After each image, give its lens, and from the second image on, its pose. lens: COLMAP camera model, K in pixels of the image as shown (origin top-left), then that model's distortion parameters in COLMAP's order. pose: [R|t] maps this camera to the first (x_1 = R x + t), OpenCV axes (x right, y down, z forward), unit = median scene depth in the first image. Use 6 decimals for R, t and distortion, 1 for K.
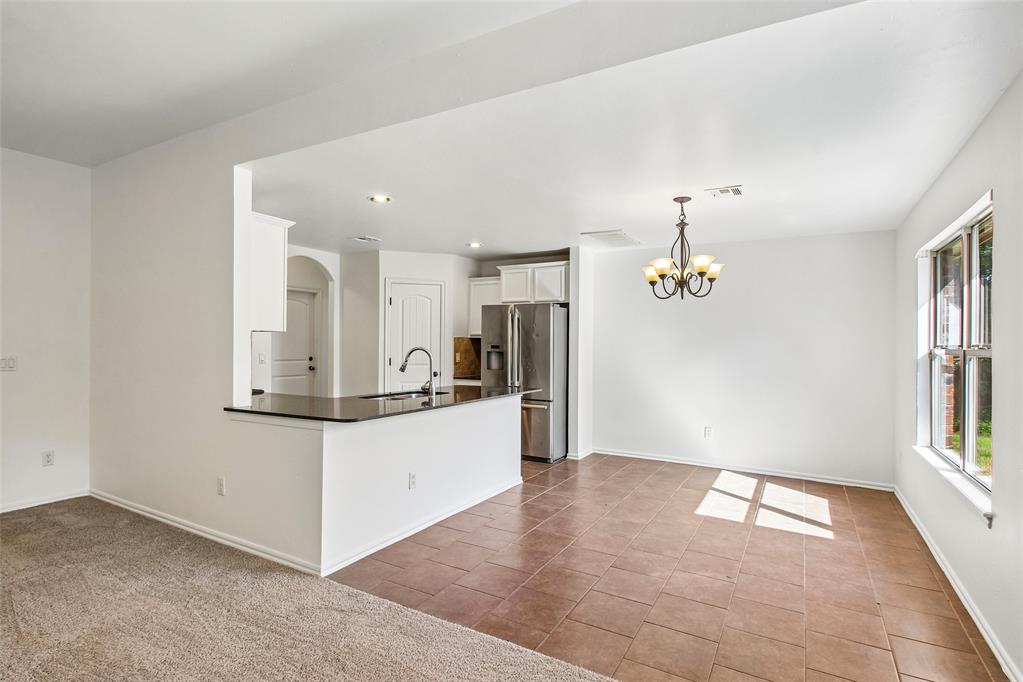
lens RADIAL K [[513.8, 0, 503.0], [0, 513.8, 344.5], [0, 0, 1]] dist [-0.000436, 0.000012]
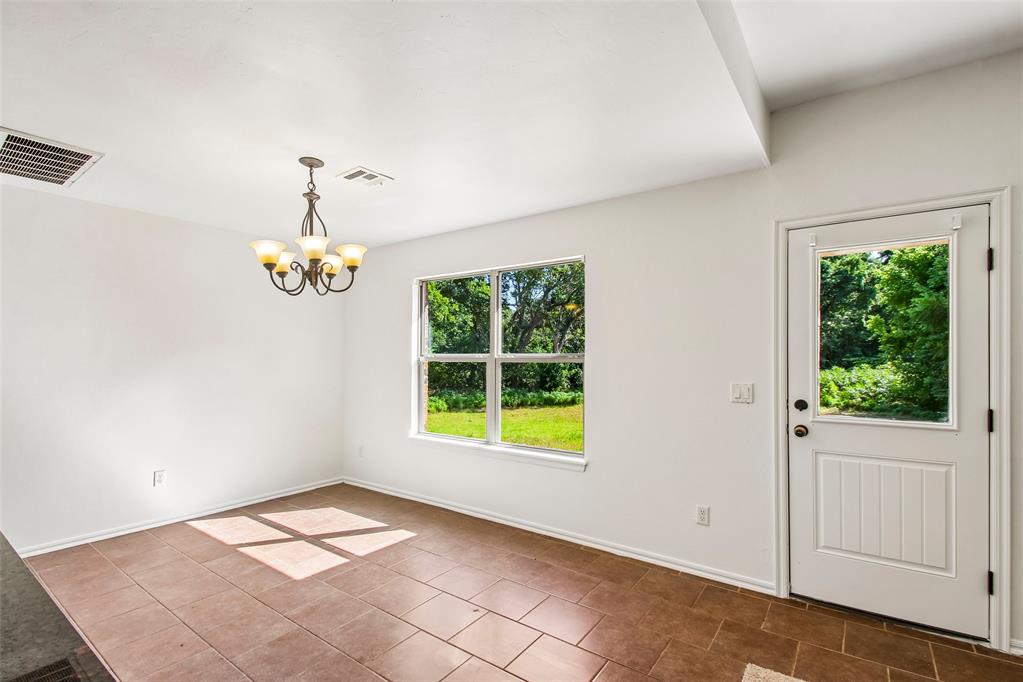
lens RADIAL K [[475.3, 0, 506.2], [0, 475.3, 349.0], [0, 0, 1]] dist [0.021579, -0.016991]
pose [[0.105847, 0.000787, 0.994382, -0.198168], [0.004011, 0.999991, -0.001219, -0.005890], [-0.994374, 0.004118, 0.105843, 0.413534]]
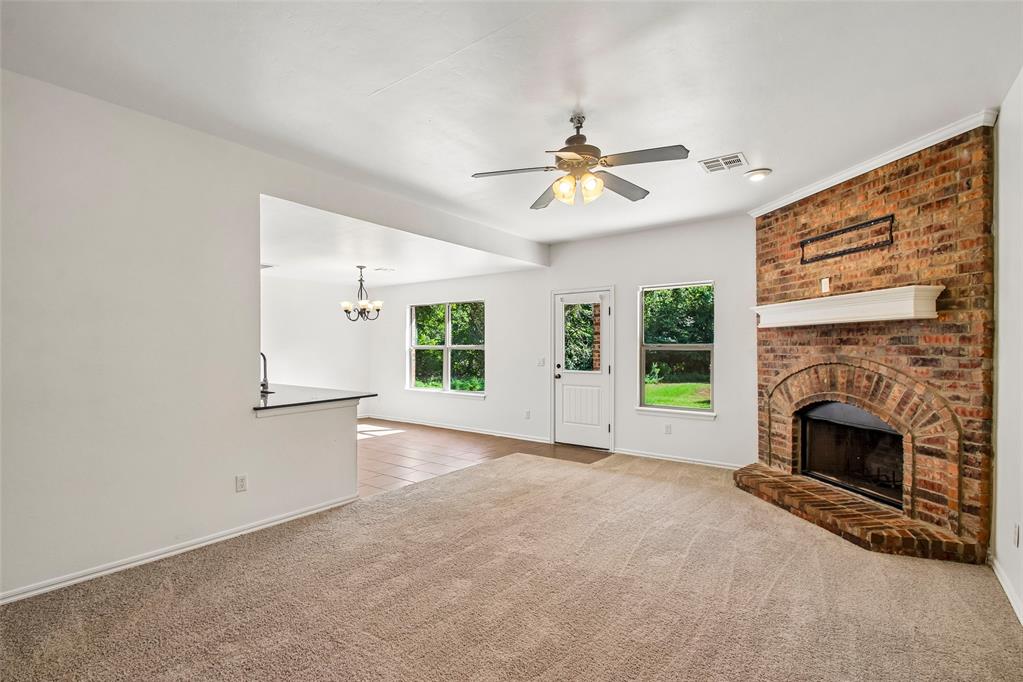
lens RADIAL K [[475.3, 0, 506.2], [0, 475.3, 349.0], [0, 0, 1]] dist [0.021579, -0.016991]
pose [[0.123251, -0.017829, 0.992215, -0.809931], [0.003426, 0.999840, 0.017540, -0.011887], [-0.992370, 0.001237, 0.123293, 0.180836]]
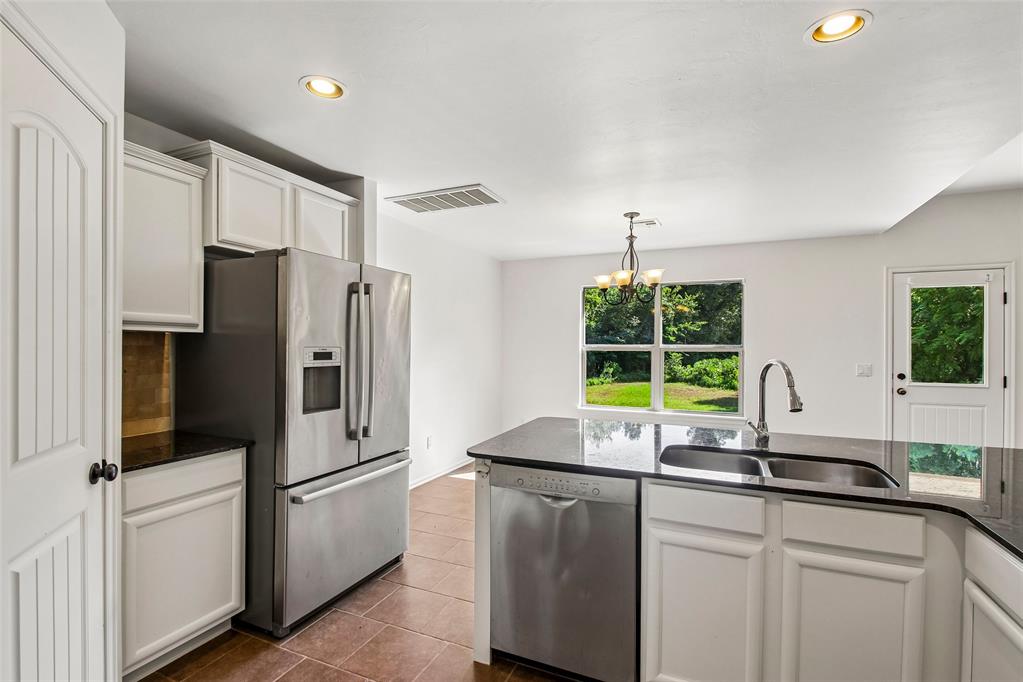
lens RADIAL K [[479.3, 0, 511.5], [0, 479.3, 341.0], [0, 0, 1]] dist [0.030033, -0.023726]
pose [[-0.111501, -0.004255, 0.993755, -0.415347], [-0.005227, 0.999980, 0.003695, -0.009136], [-0.993751, -0.004783, -0.111521, 0.875342]]
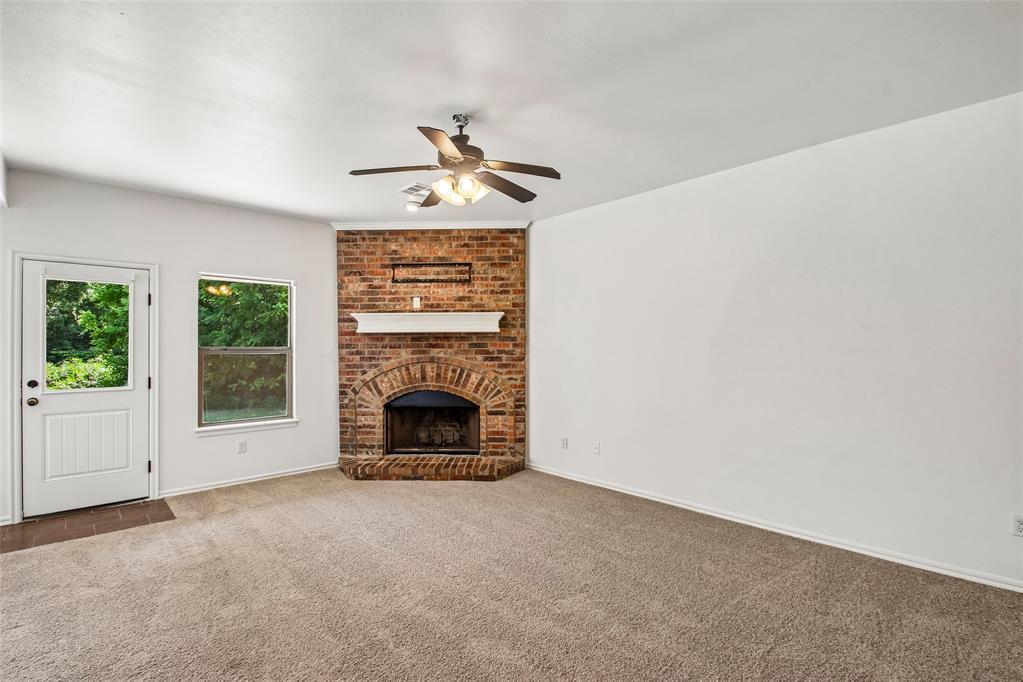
lens RADIAL K [[475.3, 0, 506.2], [0, 475.3, 349.0], [0, 0, 1]] dist [0.021579, -0.016991]
pose [[-0.955265, -0.011593, 0.295524, -0.506592], [-0.010014, 0.999926, 0.006856, -0.010310], [-0.295582, 0.003590, -0.955311, 0.602721]]
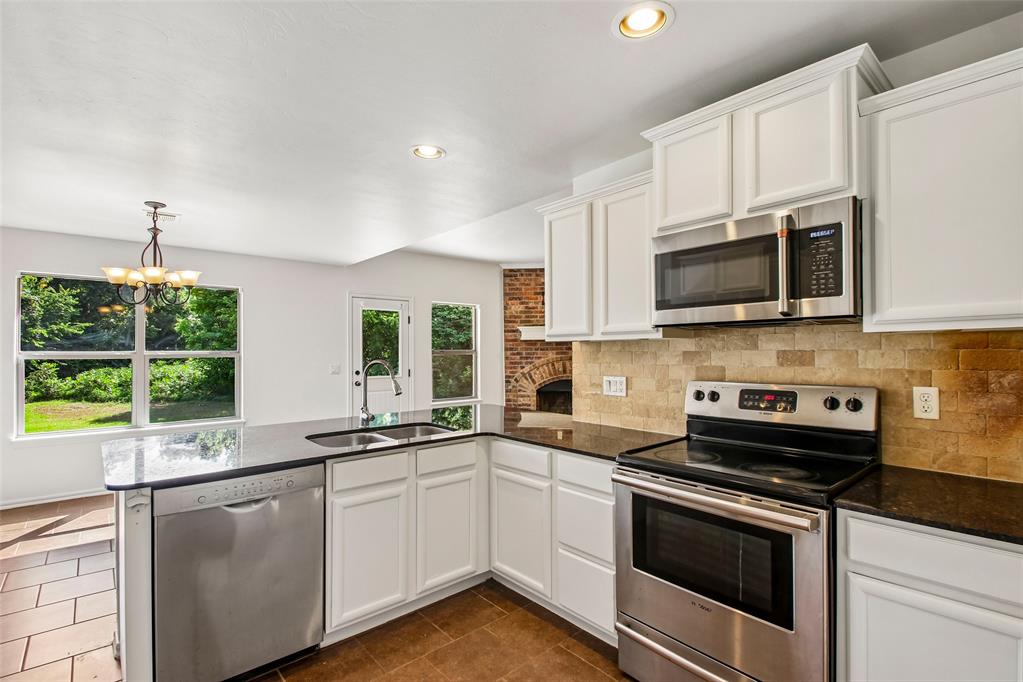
lens RADIAL K [[478.1, 0, 504.5], [0, 478.1, 346.1], [0, 0, 1]] dist [0.032676, -0.017208]
pose [[-0.943638, -0.004205, 0.330952, -0.372626], [-0.006199, 0.999968, -0.004970, -0.008203], [-0.330921, -0.006742, -0.943635, 1.052140]]
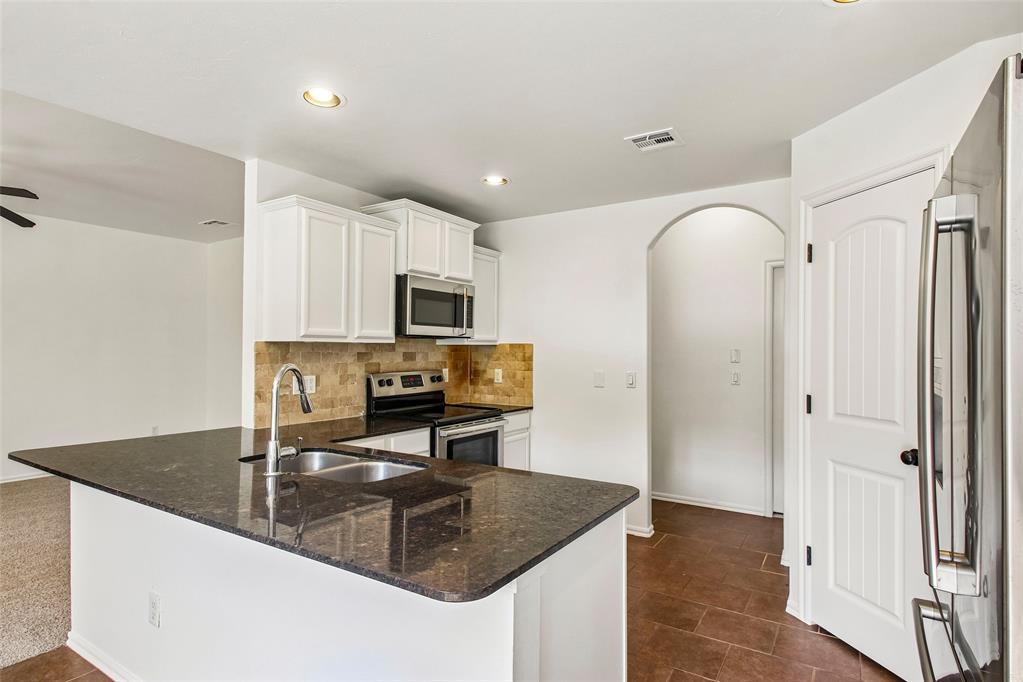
lens RADIAL K [[540.3, 0, 506.8], [0, 540.3, 350.4], [0, 0, 1]] dist [-0.005410, -0.001367]
pose [[-0.043560, -0.016138, -0.998920, 0.216875], [-0.005734, 0.999857, -0.015903, -0.000246], [0.999034, 0.005035, -0.043646, 0.813432]]
